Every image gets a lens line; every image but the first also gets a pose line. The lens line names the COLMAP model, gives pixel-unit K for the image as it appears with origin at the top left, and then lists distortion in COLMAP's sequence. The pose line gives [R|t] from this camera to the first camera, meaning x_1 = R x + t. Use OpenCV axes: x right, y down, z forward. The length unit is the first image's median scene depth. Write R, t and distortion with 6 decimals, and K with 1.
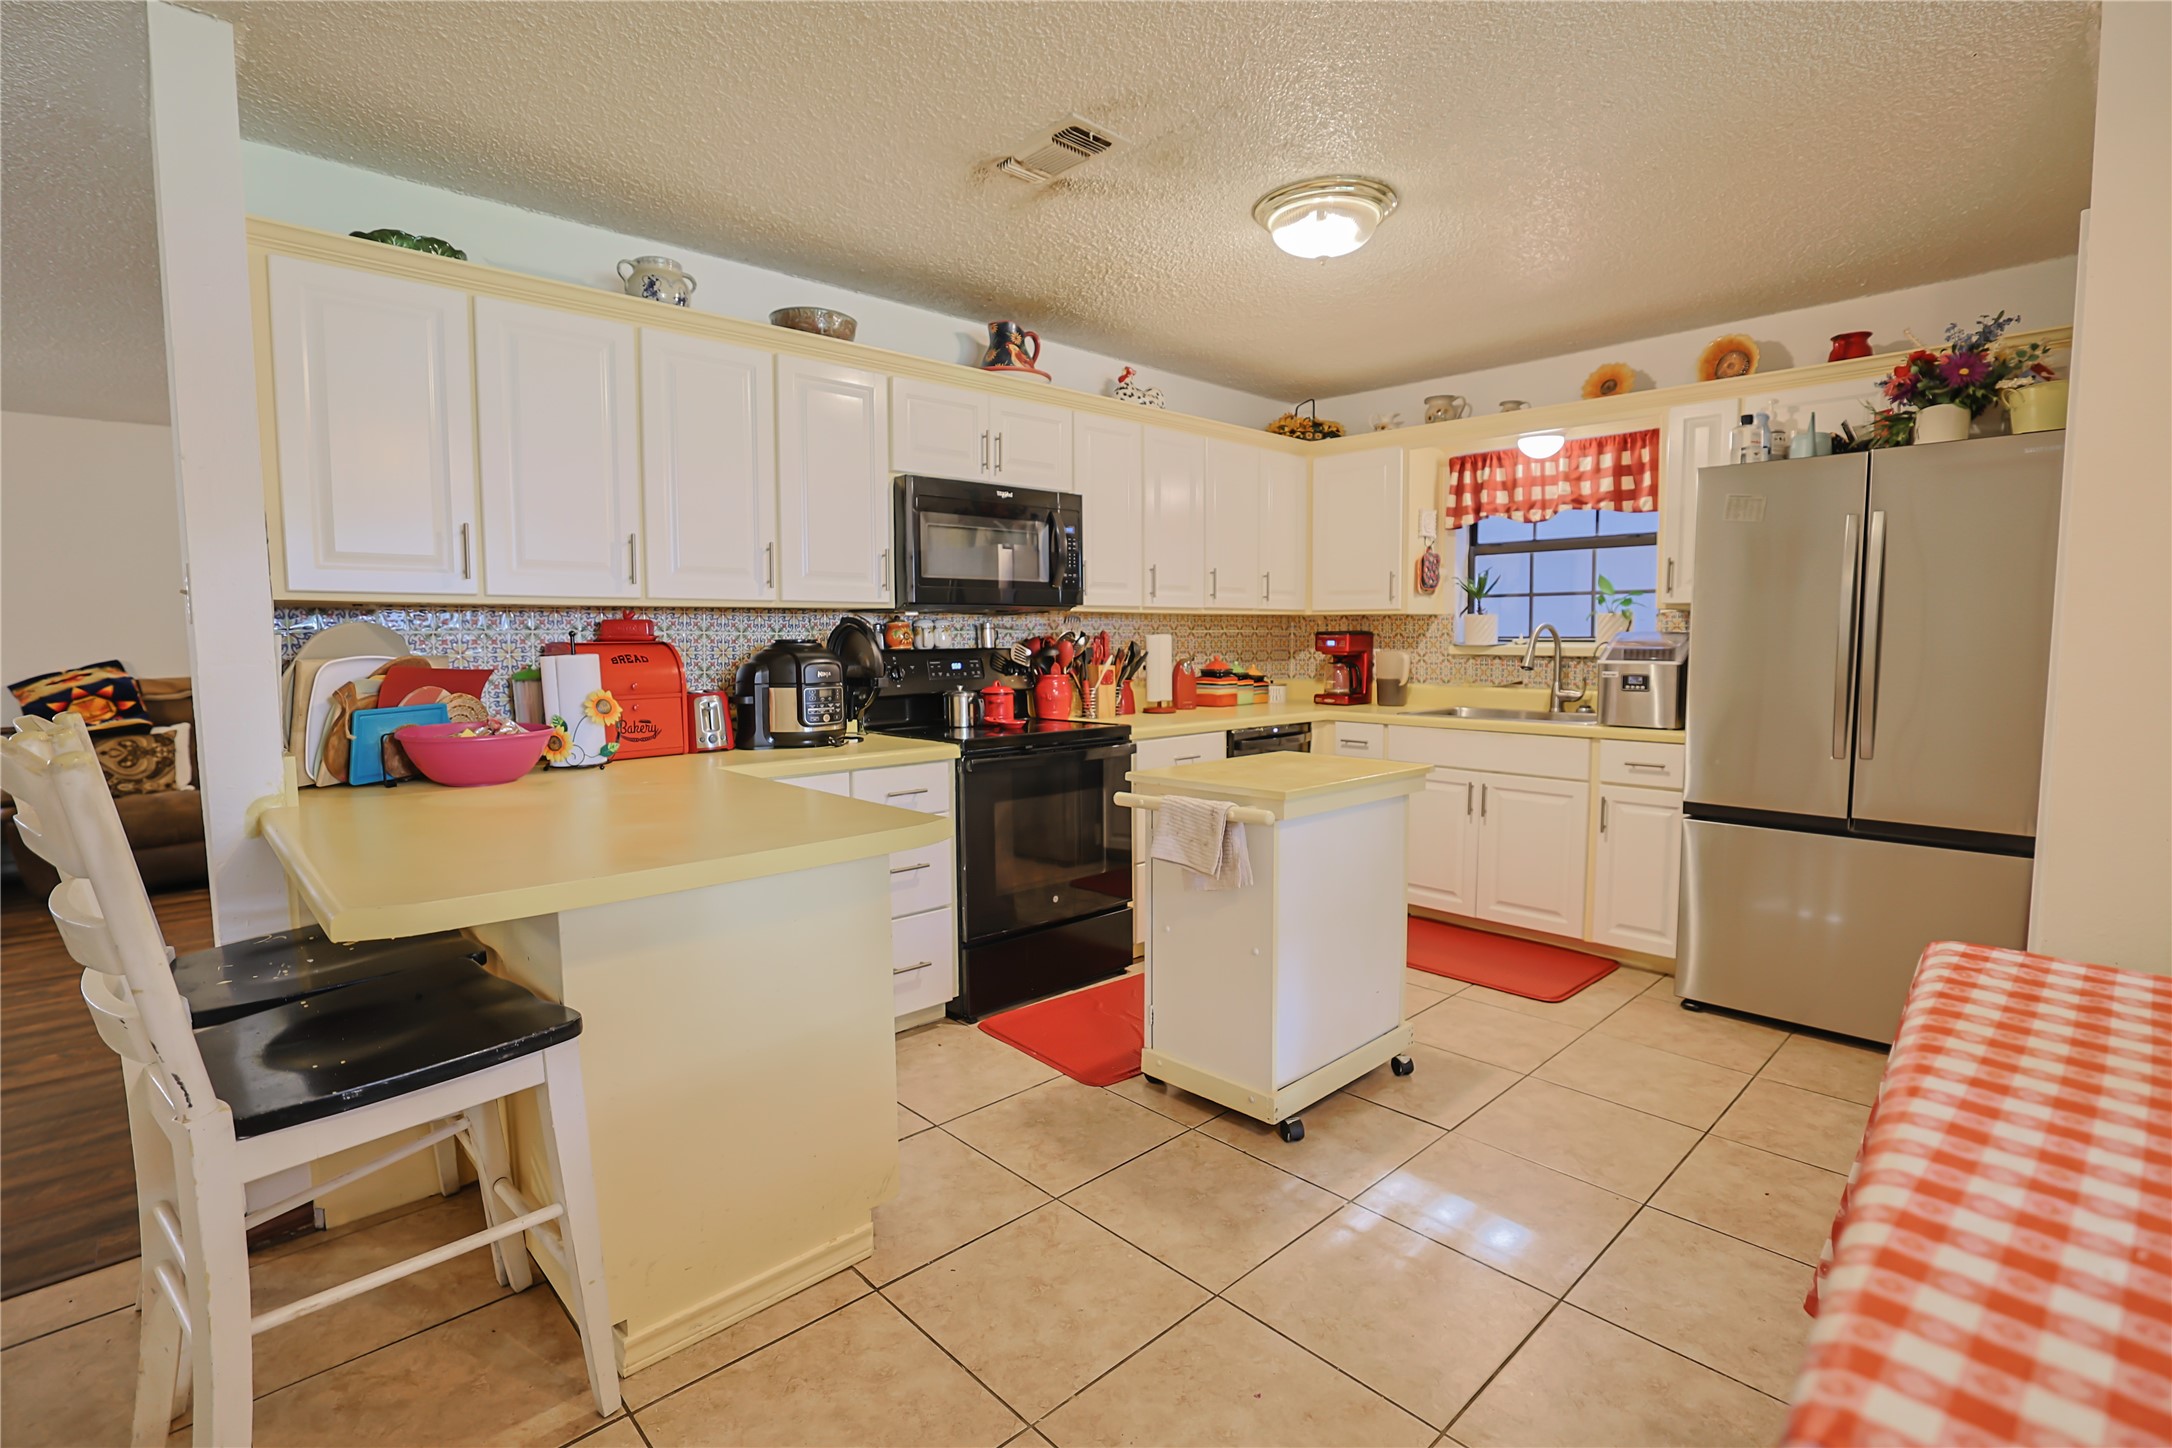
lens RADIAL K [[1003.6, 0, 1086.0], [0, 1003.6, 724.0], [0, 0, 1]] dist [-0.003003, -0.000656]
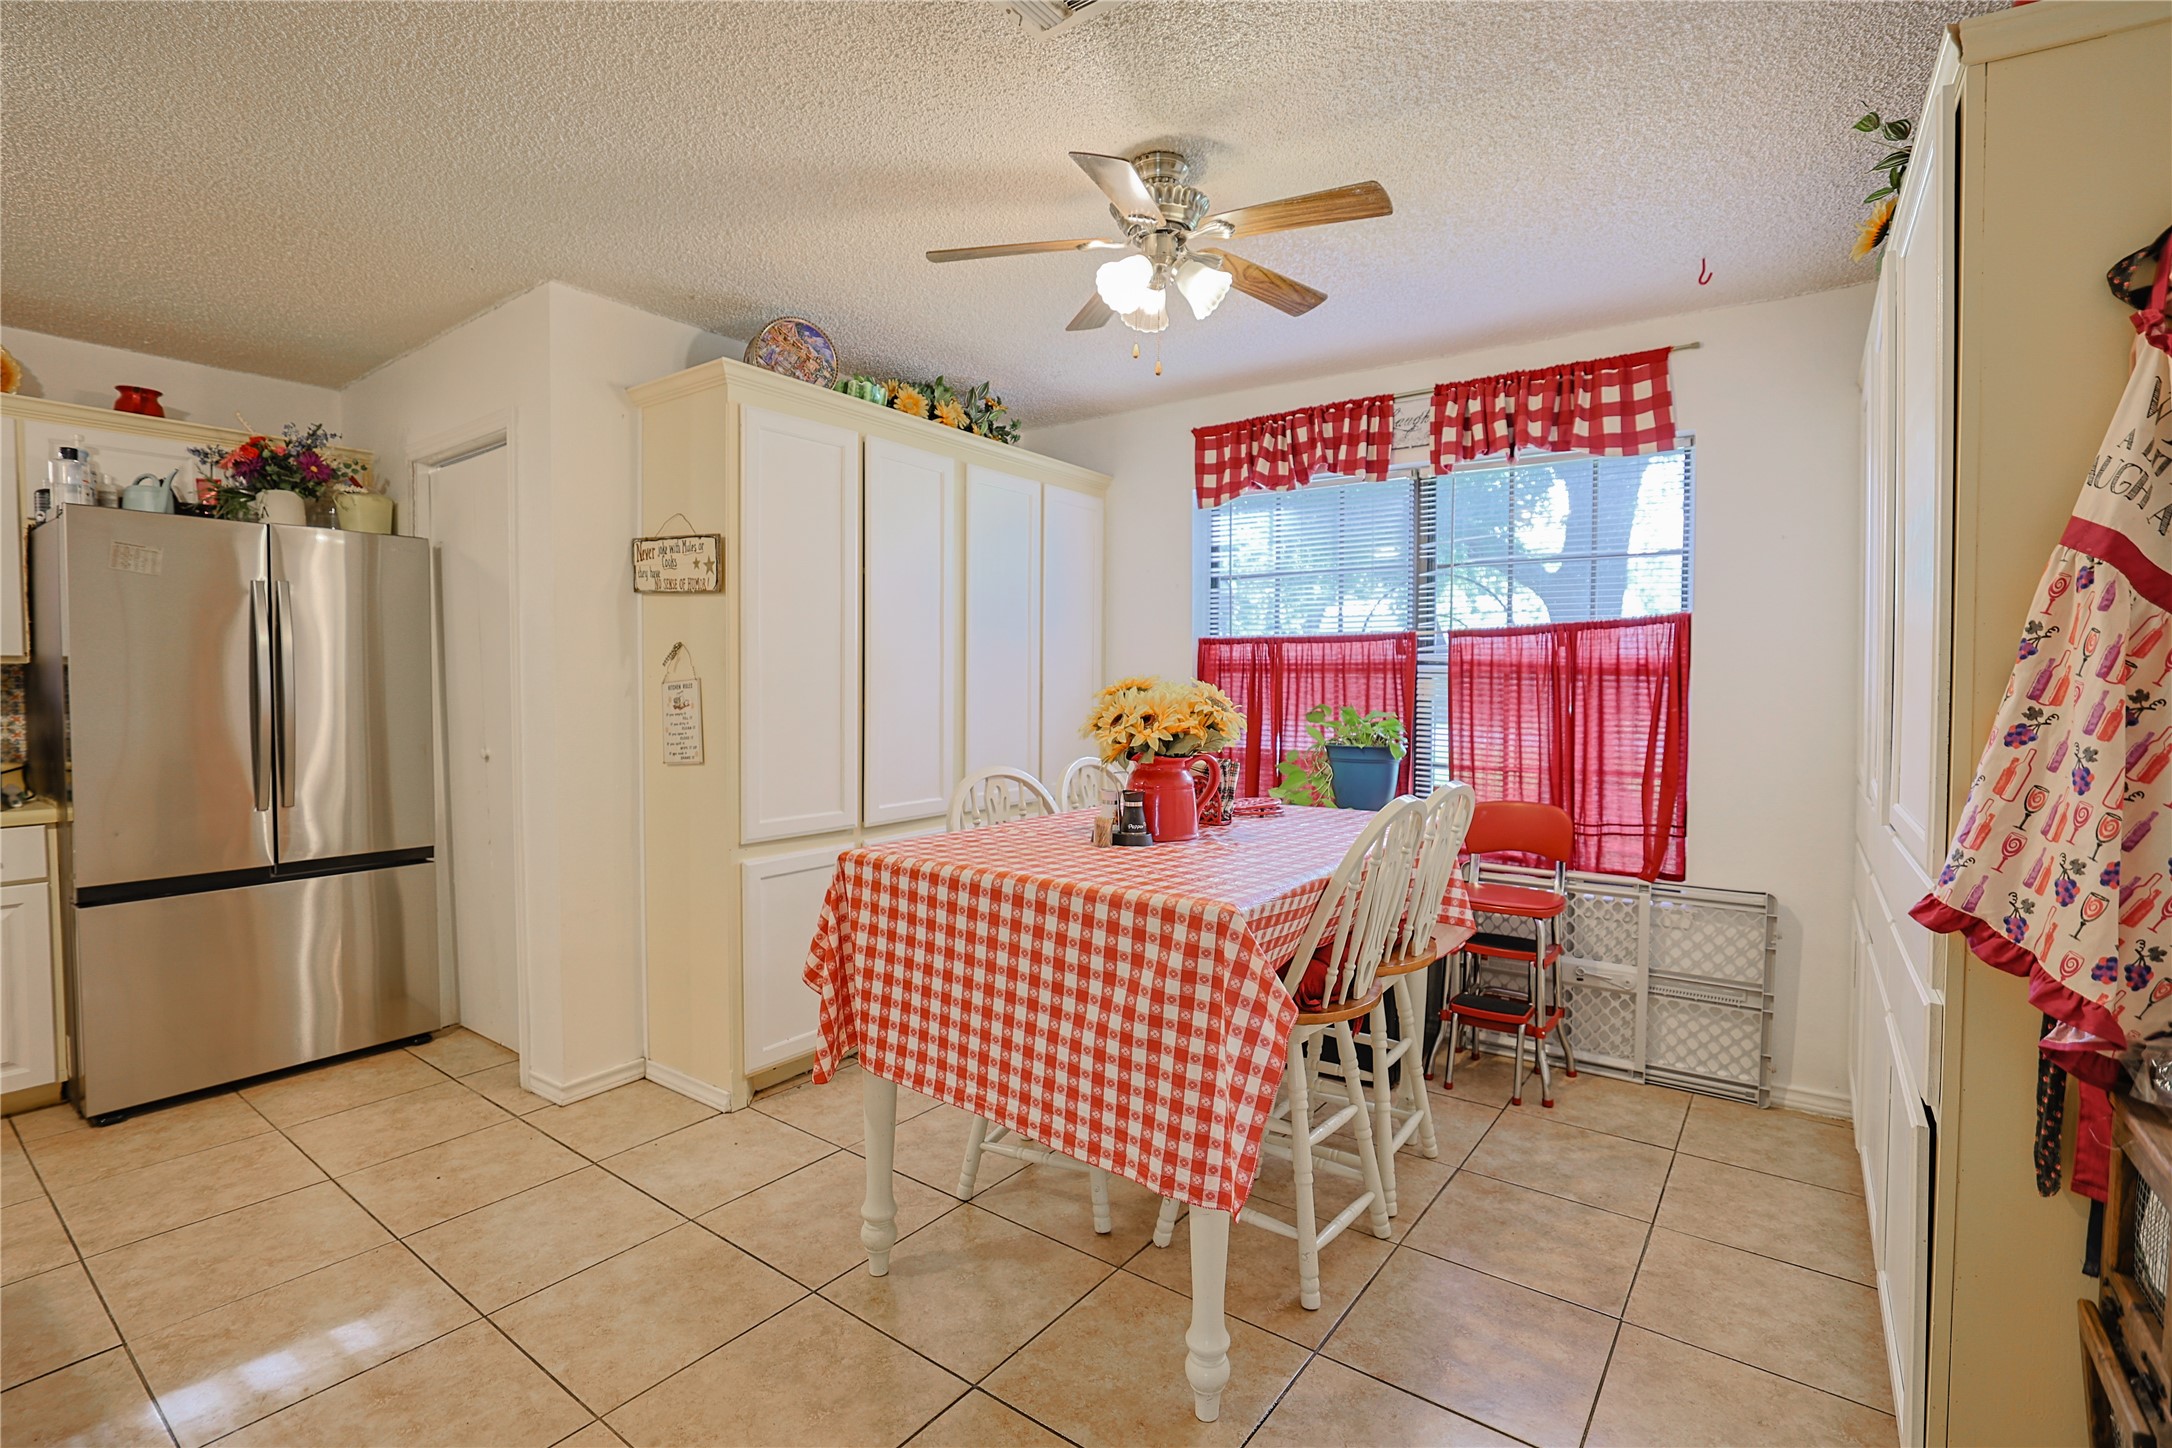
lens RADIAL K [[1003.6, 0, 1086.0], [0, 1003.6, 724.0], [0, 0, 1]] dist [-0.003003, -0.000656]
pose [[-0.166058, -0.034407, 0.985516, -0.398777], [0.093307, 0.994359, 0.050438, -0.025477], [-0.981692, 0.100332, -0.161911, 0.295163]]
